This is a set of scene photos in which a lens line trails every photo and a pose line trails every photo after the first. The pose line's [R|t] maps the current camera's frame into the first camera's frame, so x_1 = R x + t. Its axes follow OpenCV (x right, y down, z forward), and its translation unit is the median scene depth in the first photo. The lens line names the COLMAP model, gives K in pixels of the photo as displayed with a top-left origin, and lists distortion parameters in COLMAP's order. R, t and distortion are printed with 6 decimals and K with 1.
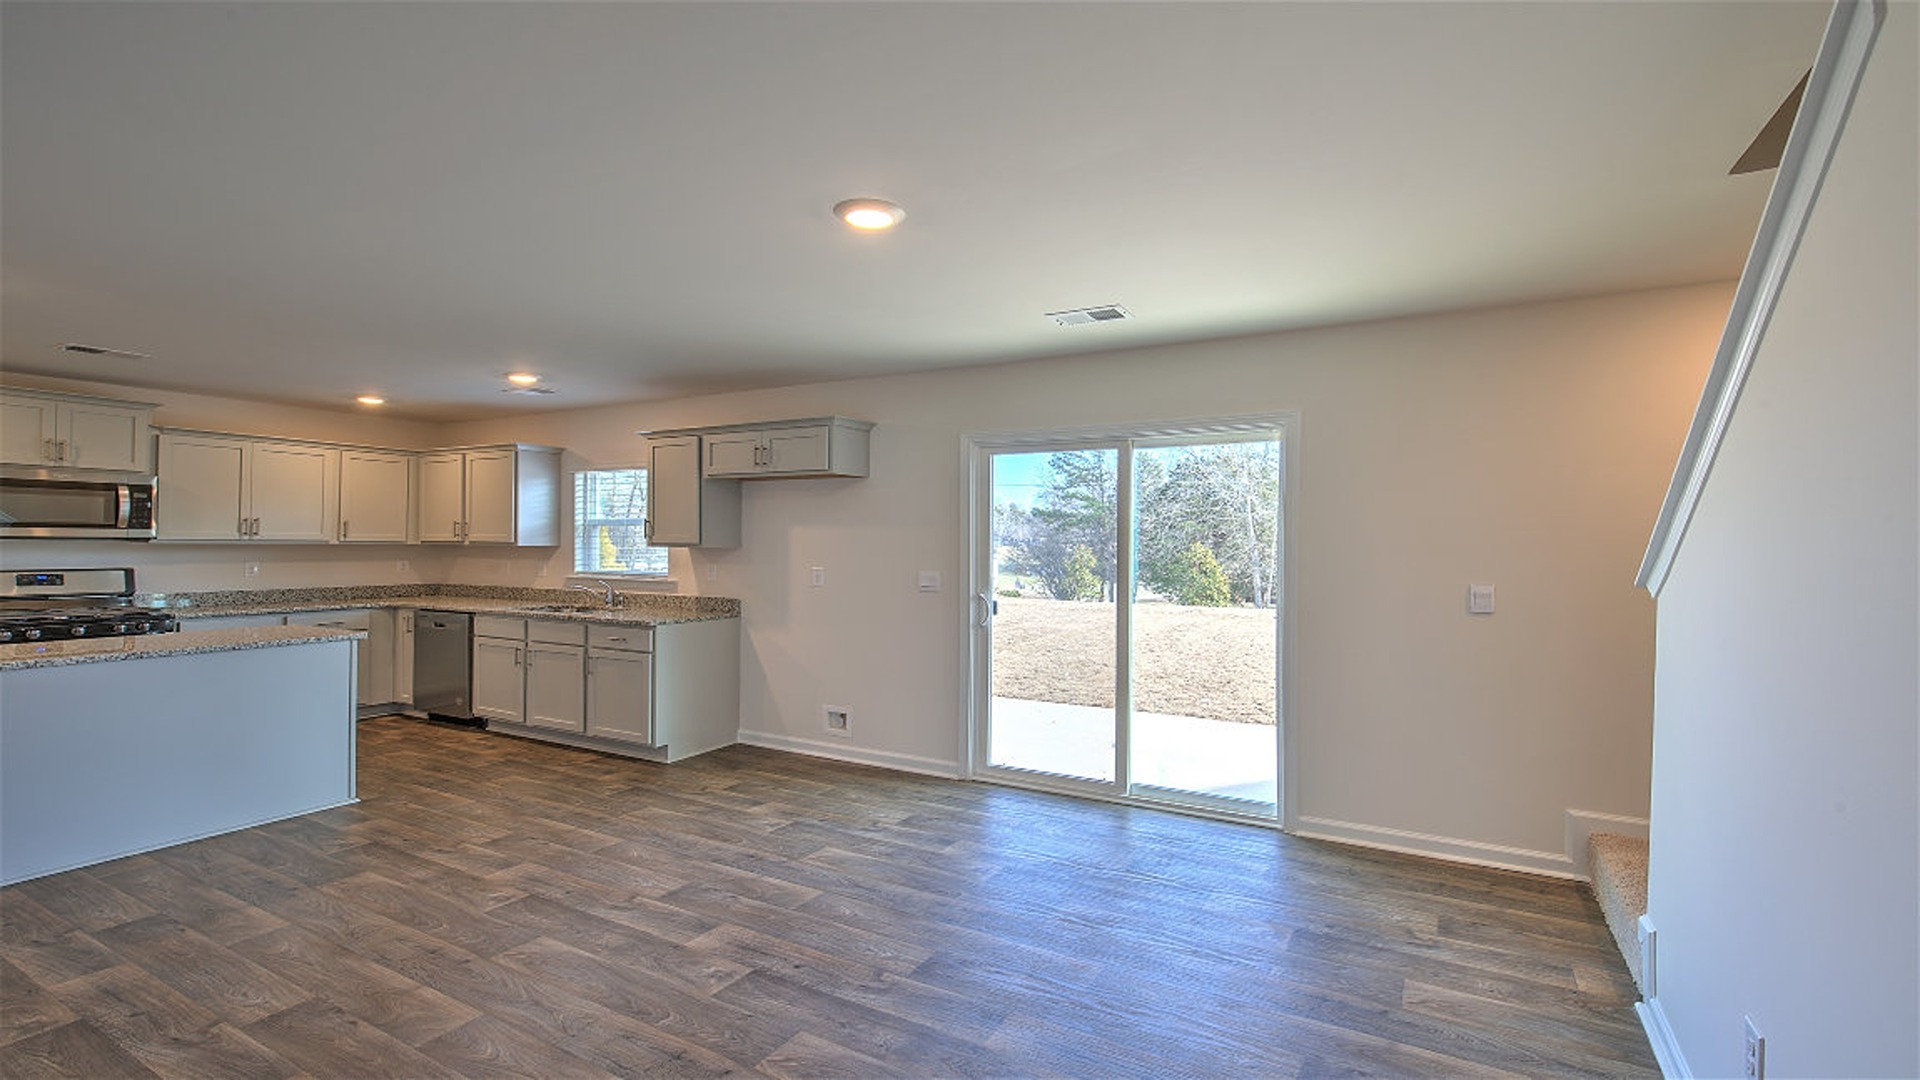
lens RADIAL K [[838.7, 0, 973.3], [0, 838.7, 540.7], [0, 0, 1]] dist [0.002264, -0.000113]
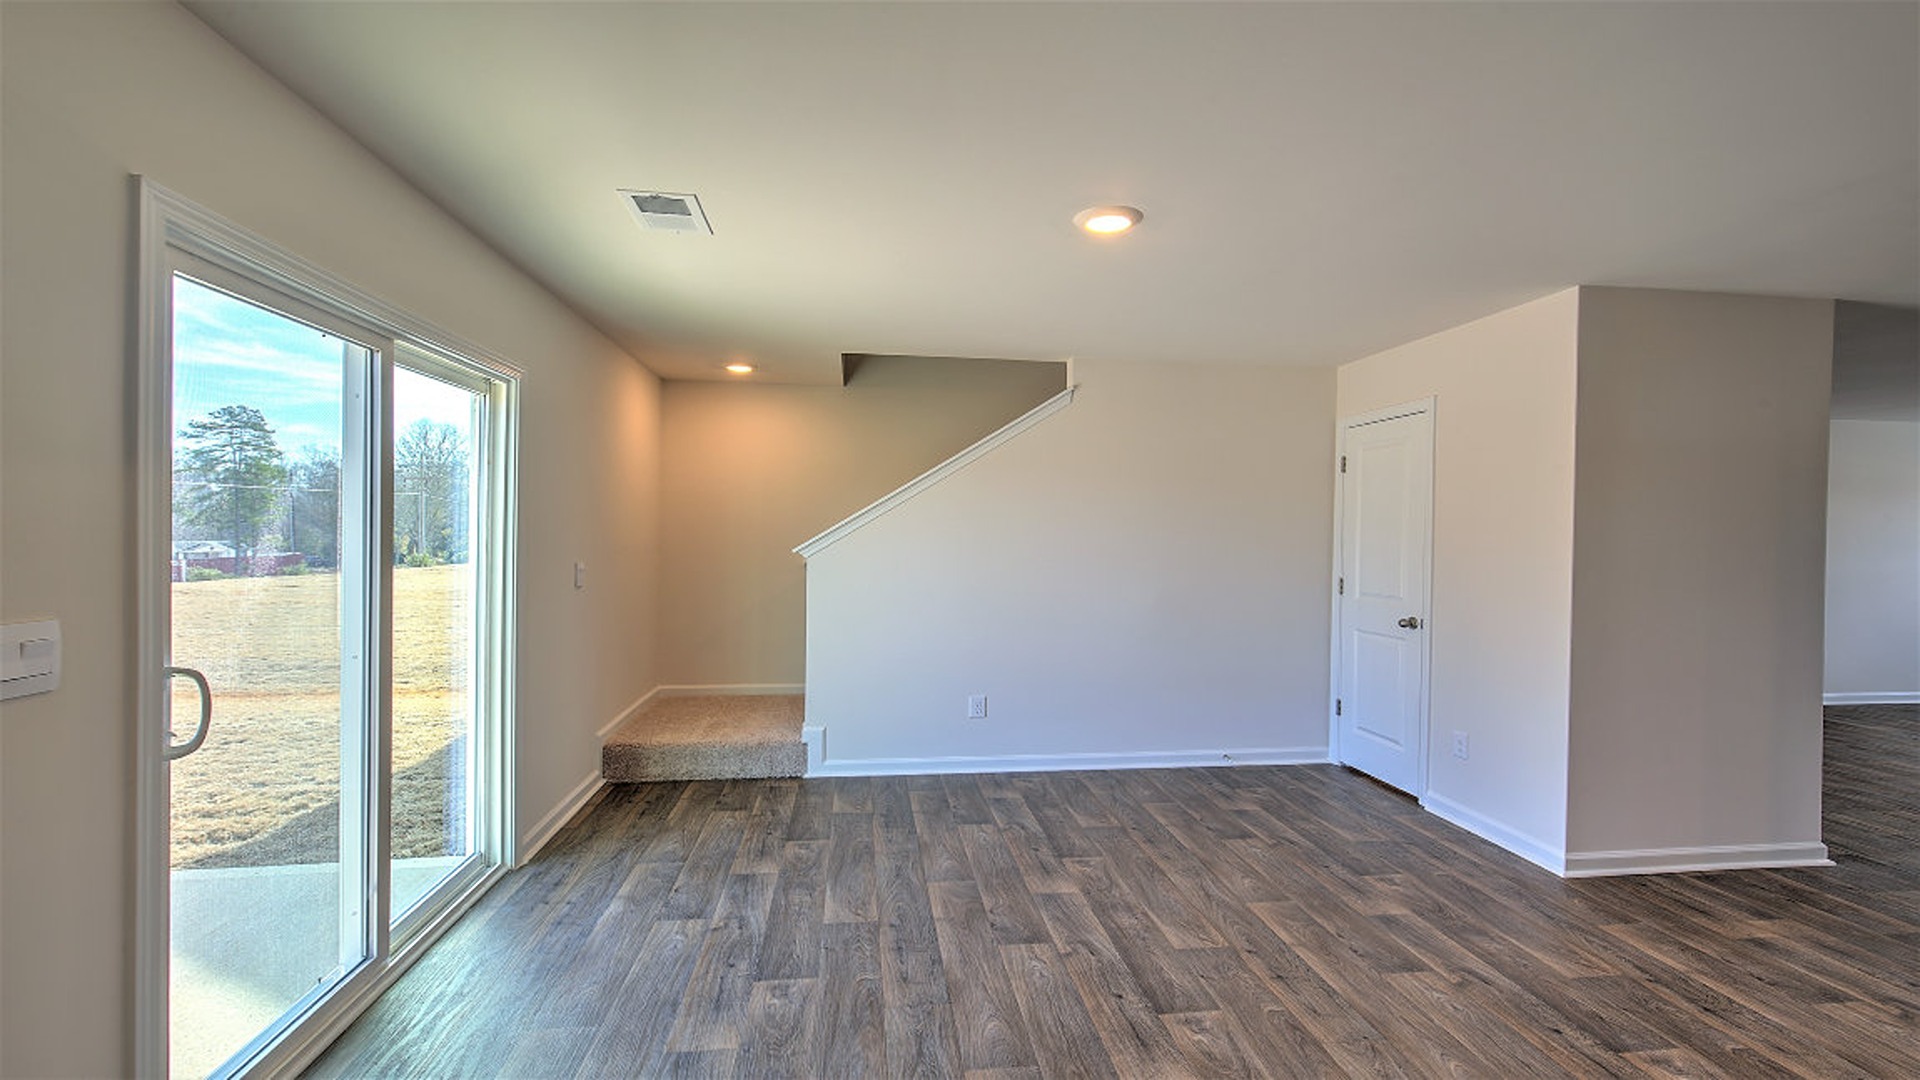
lens RADIAL K [[838.7, 0, 973.3], [0, 838.7, 540.7], [0, 0, 1]] dist [0.002264, -0.000113]
pose [[-0.597566, -0.019003, 0.801594, -0.543377], [-0.015637, 0.999805, 0.012046, 0.001485], [-0.801667, -0.005336, -0.597747, 1.086768]]
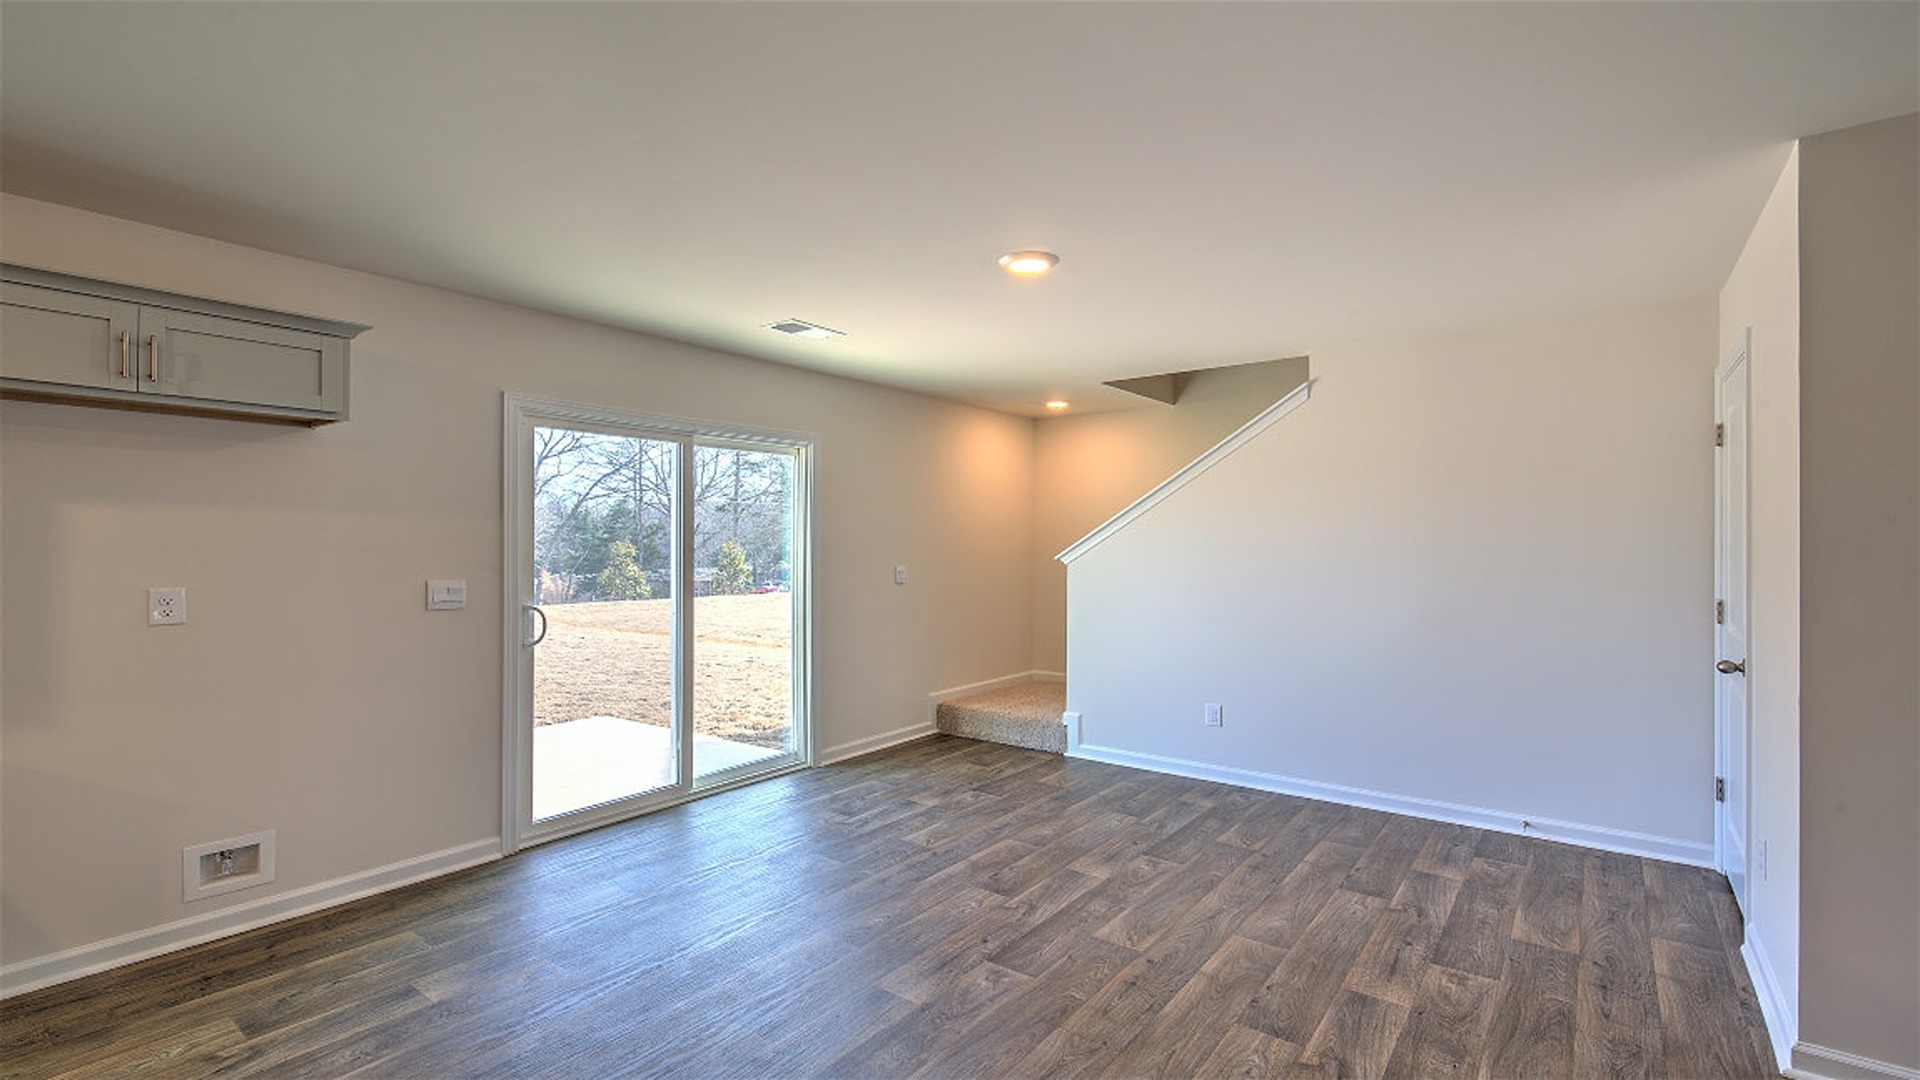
lens RADIAL K [[838.7, 0, 973.3], [0, 838.7, 540.7], [0, 0, 1]] dist [0.002264, -0.000113]
pose [[0.133606, -0.002114, 0.991032, -0.811556], [-0.001808, 0.999996, 0.002377, 0.002026], [-0.991033, -0.002110, 0.133601, 0.567110]]
